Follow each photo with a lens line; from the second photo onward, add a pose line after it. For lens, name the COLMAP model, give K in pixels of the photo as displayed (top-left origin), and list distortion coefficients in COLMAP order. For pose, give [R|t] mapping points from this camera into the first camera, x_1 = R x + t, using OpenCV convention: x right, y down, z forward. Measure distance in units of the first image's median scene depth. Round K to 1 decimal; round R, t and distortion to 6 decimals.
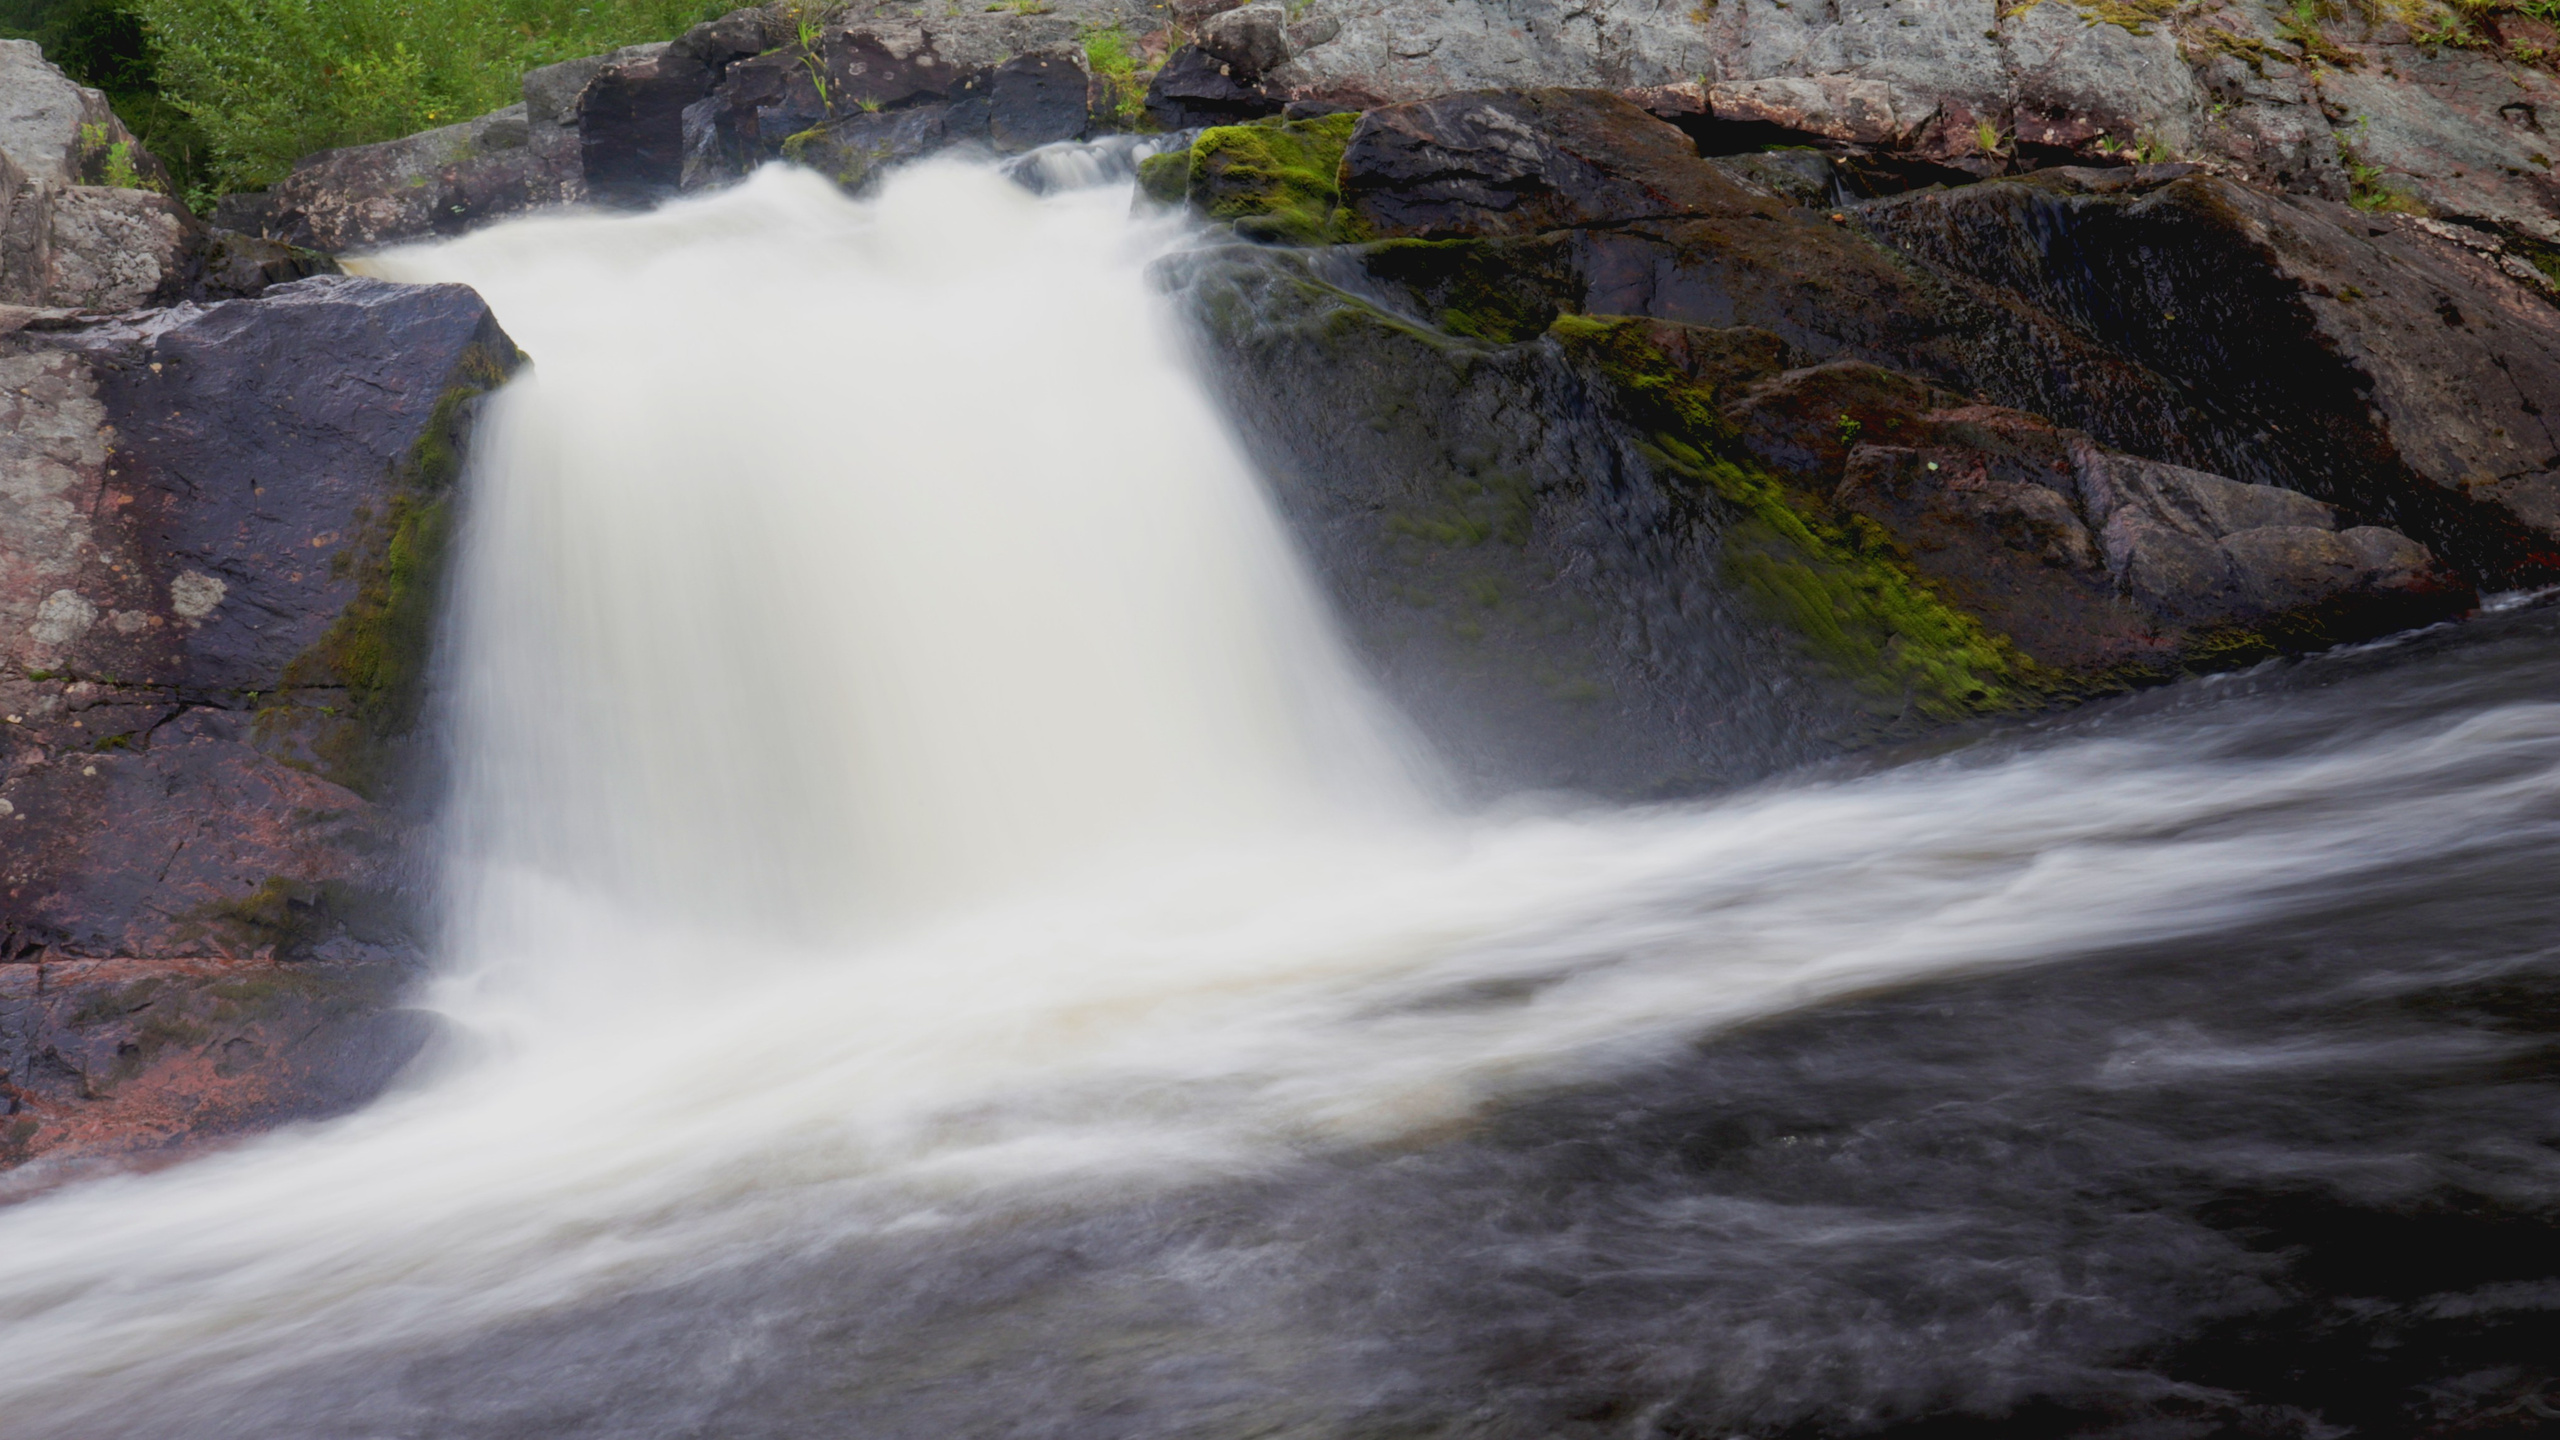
lens RADIAL K [[3544.6, 0, 1338.2], [0, 3544.6, 655.9], [0, 0, 1]] dist [0.013576, 0.043700]
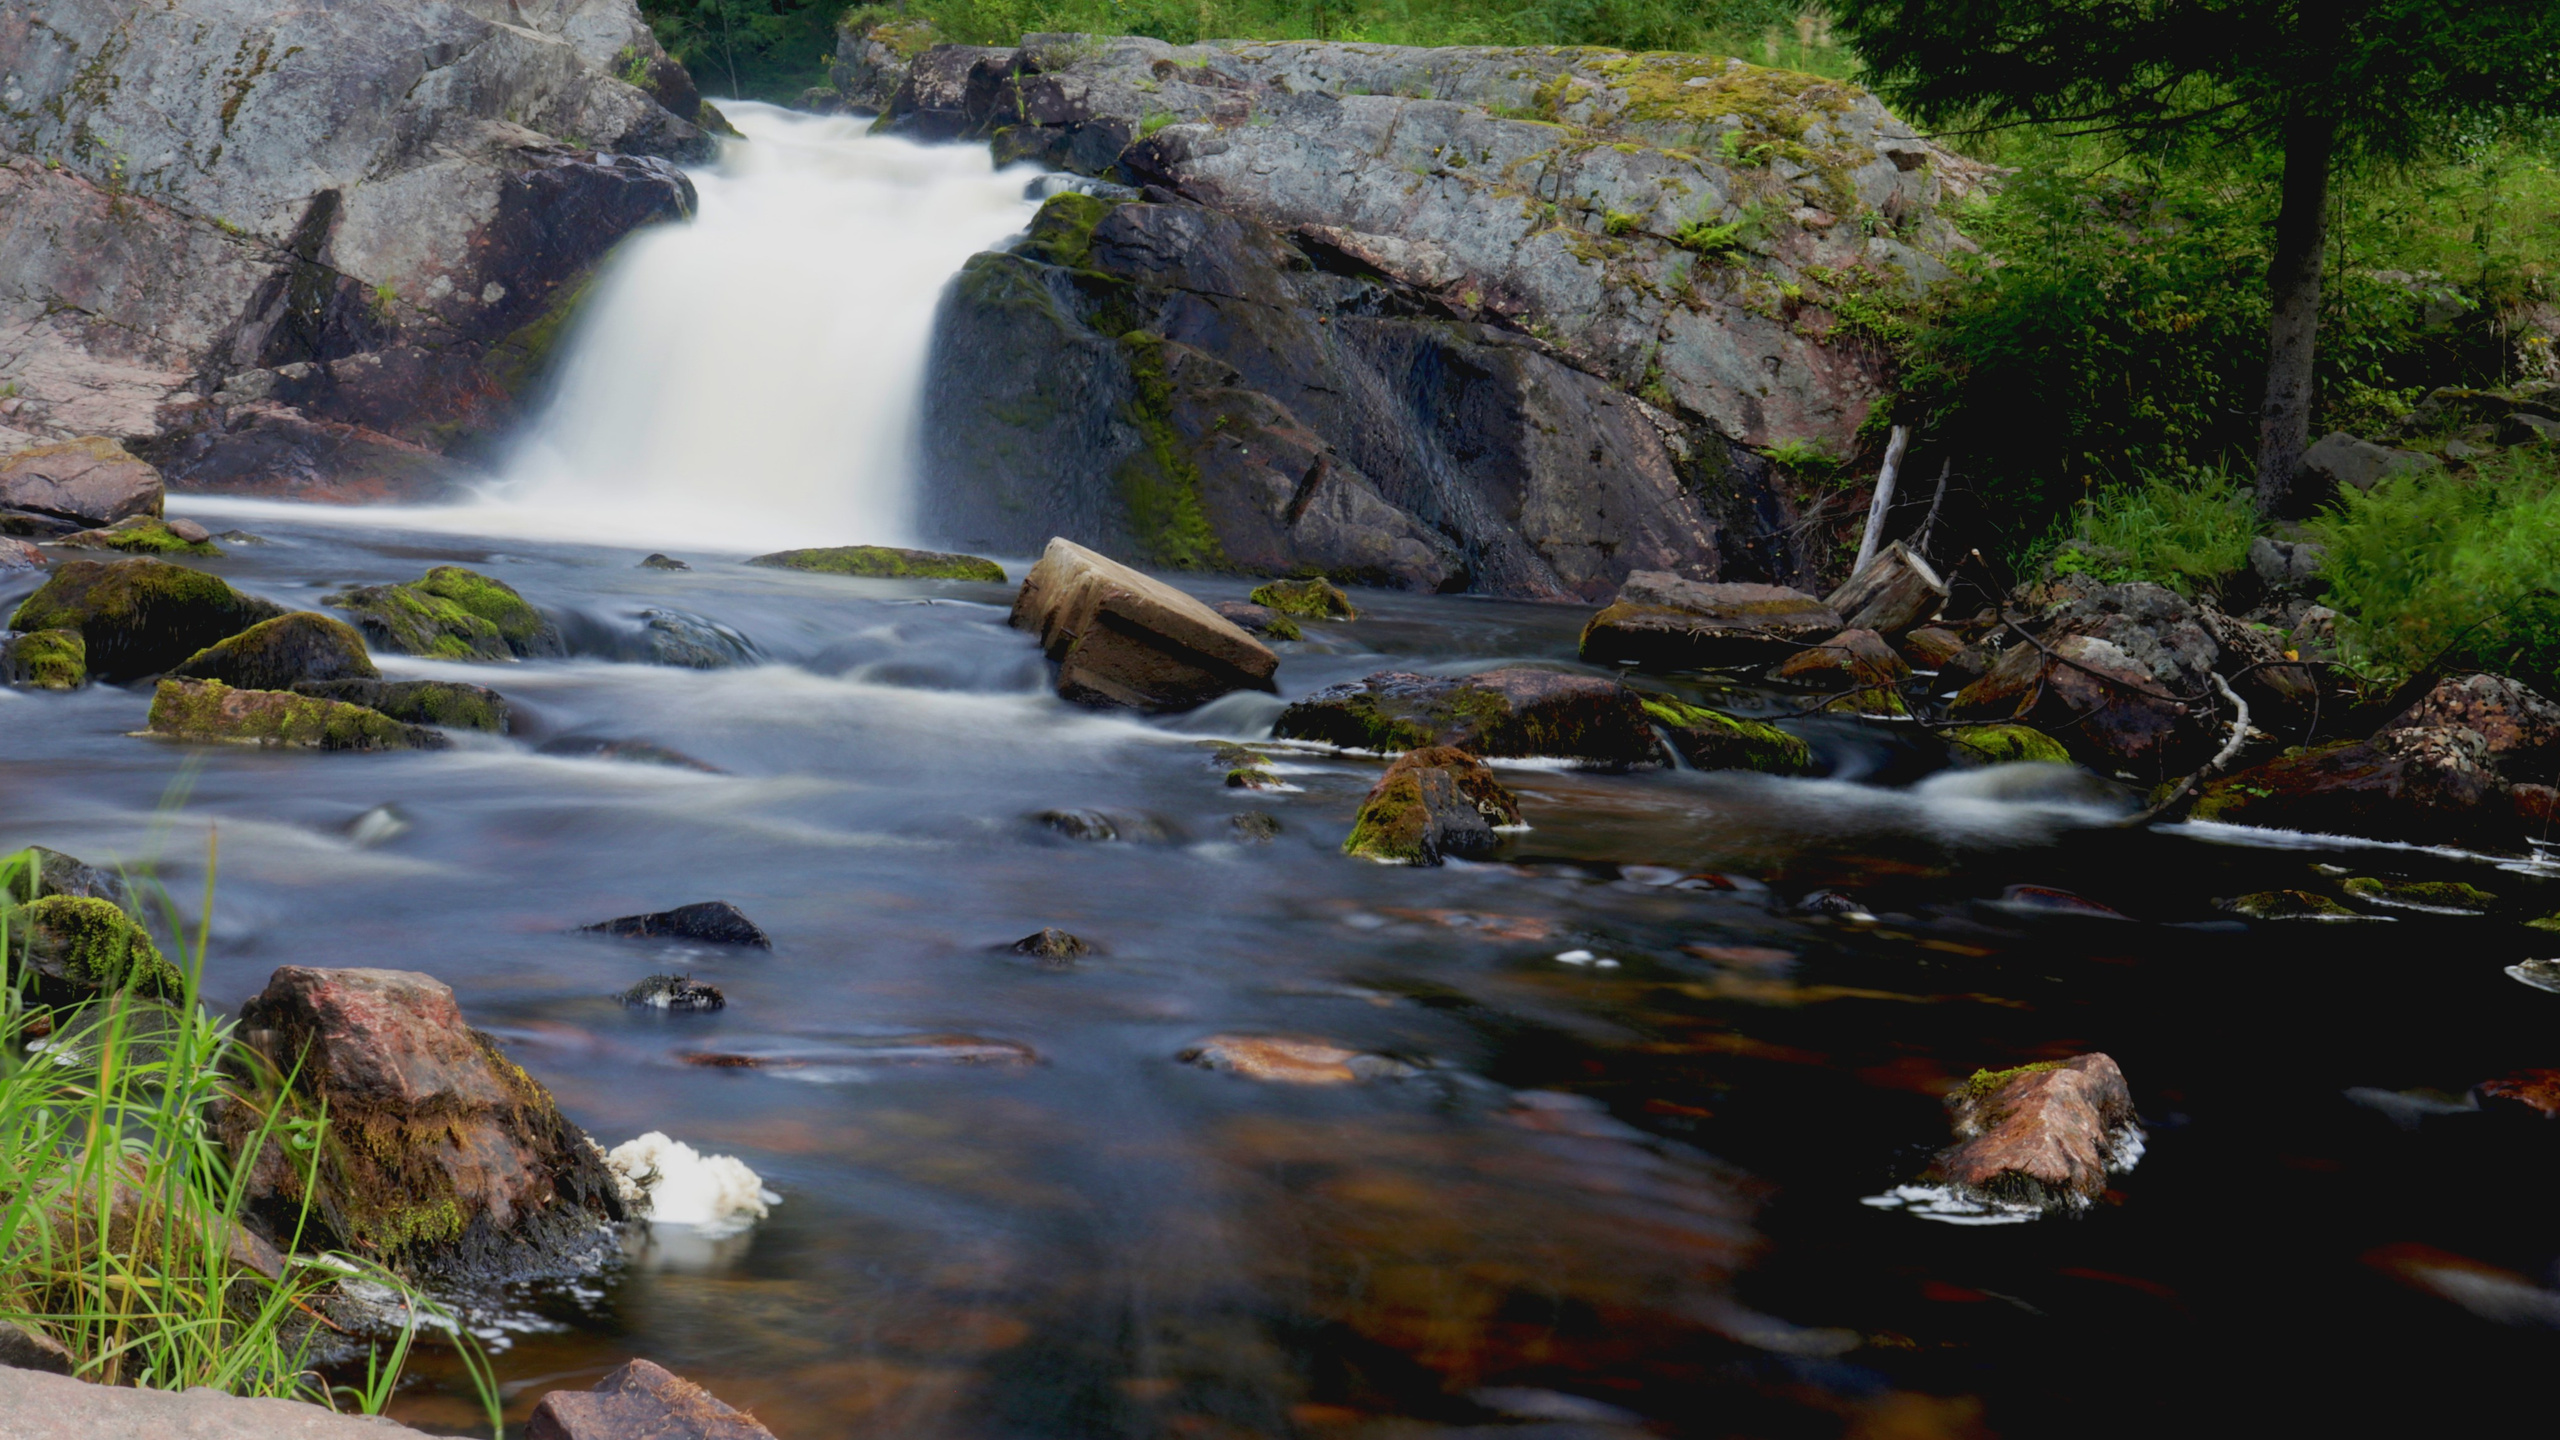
lens RADIAL K [[3544.6, 0, 1338.2], [0, 3544.6, 655.9], [0, 0, 1]] dist [0.013576, 0.043700]
pose [[0.894245, 0.290317, -0.340649, 0.792821], [-0.269663, 0.956921, 0.107634, -0.147428], [0.357222, -0.004391, 0.934009, -0.723450]]
